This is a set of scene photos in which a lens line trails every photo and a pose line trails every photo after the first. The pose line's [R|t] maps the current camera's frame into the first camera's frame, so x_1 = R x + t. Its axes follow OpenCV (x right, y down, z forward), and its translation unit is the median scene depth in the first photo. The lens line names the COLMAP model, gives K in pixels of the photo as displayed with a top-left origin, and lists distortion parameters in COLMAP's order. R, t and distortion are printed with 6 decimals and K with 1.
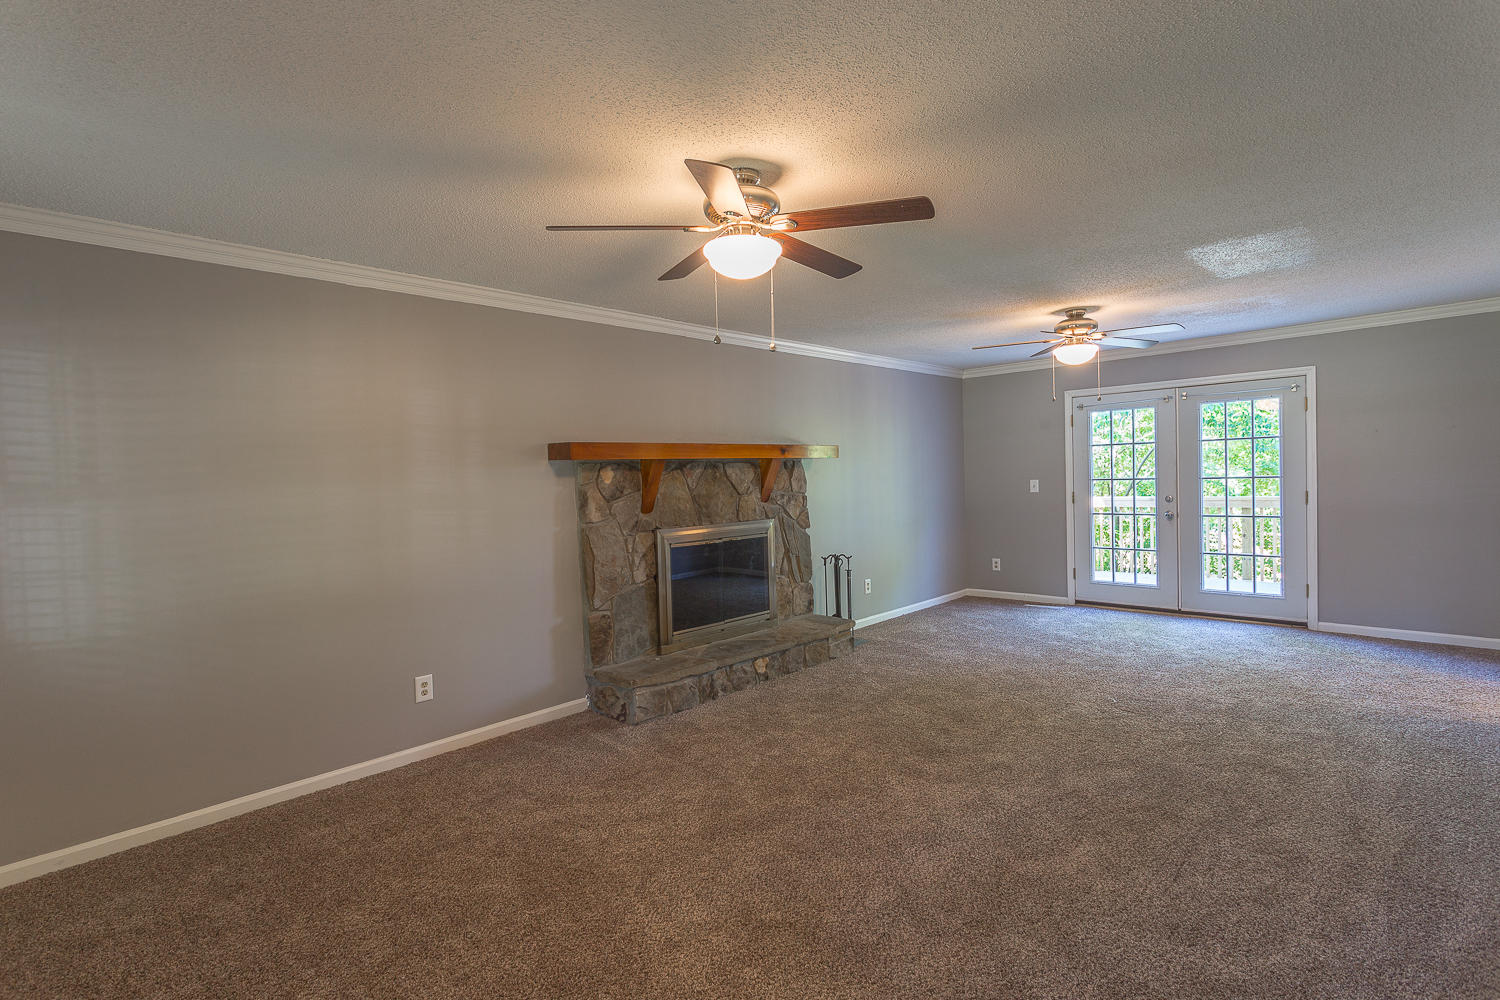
lens RADIAL K [[718.5, 0, 743.5], [0, 718.5, 493.3], [0, 0, 1]] dist [0.002401, 0.000664]
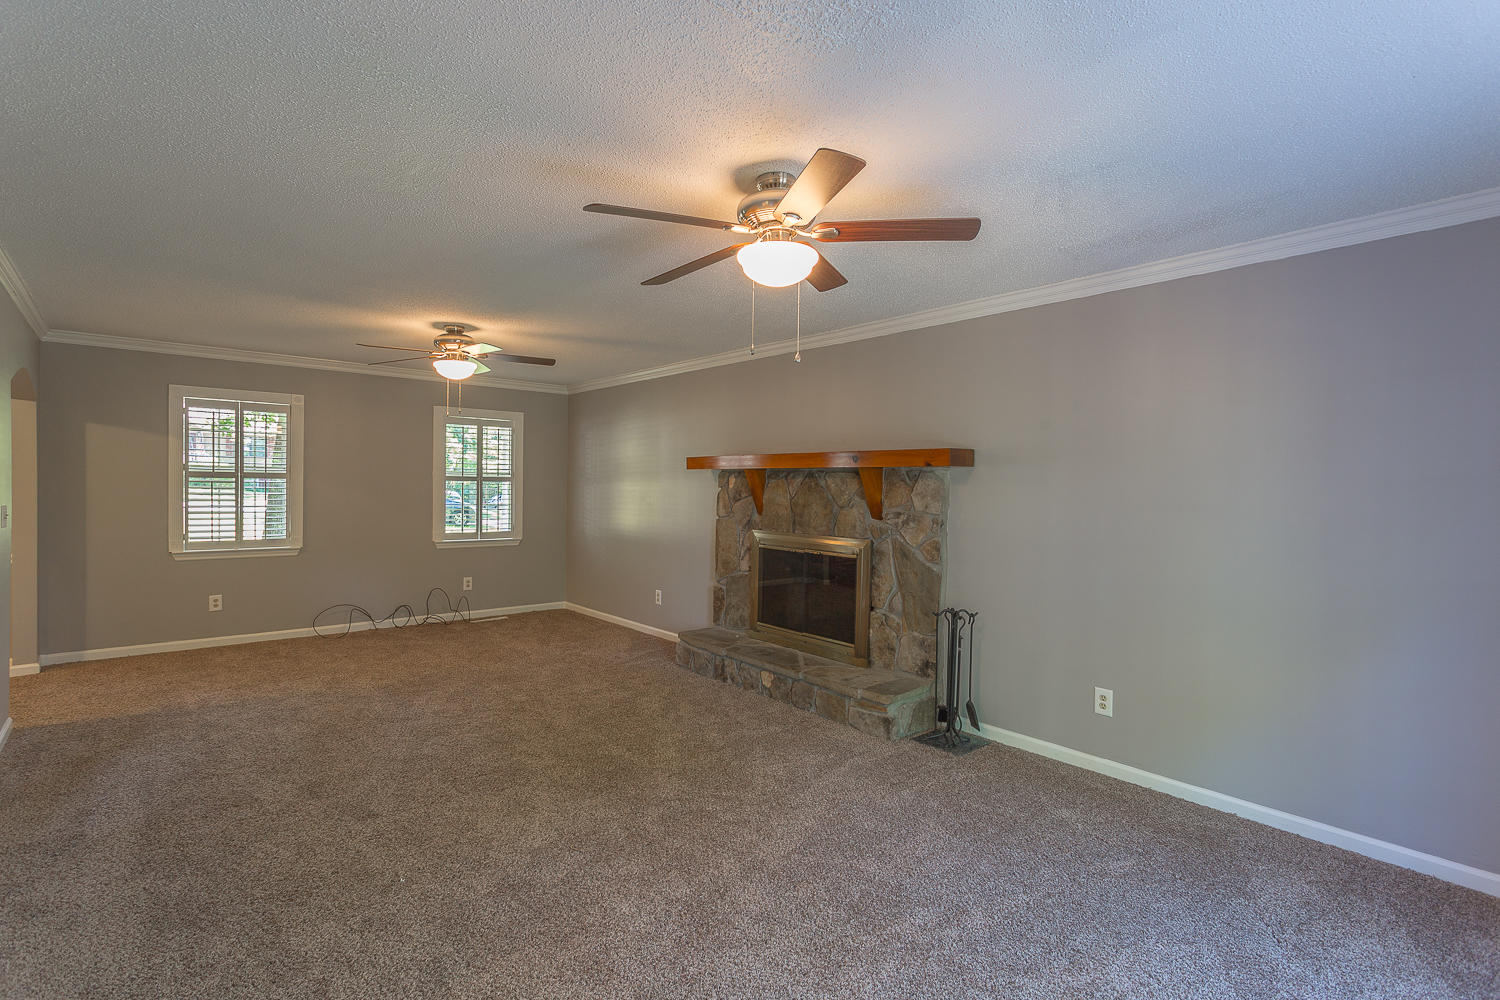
lens RADIAL K [[718.5, 0, 743.5], [0, 718.5, 493.3], [0, 0, 1]] dist [0.002401, 0.000664]
pose [[-0.098093, 0.036827, -0.994496, 1.059029], [-0.042717, 0.998238, 0.041179, -0.055898], [0.994260, 0.046521, -0.096347, 1.119964]]
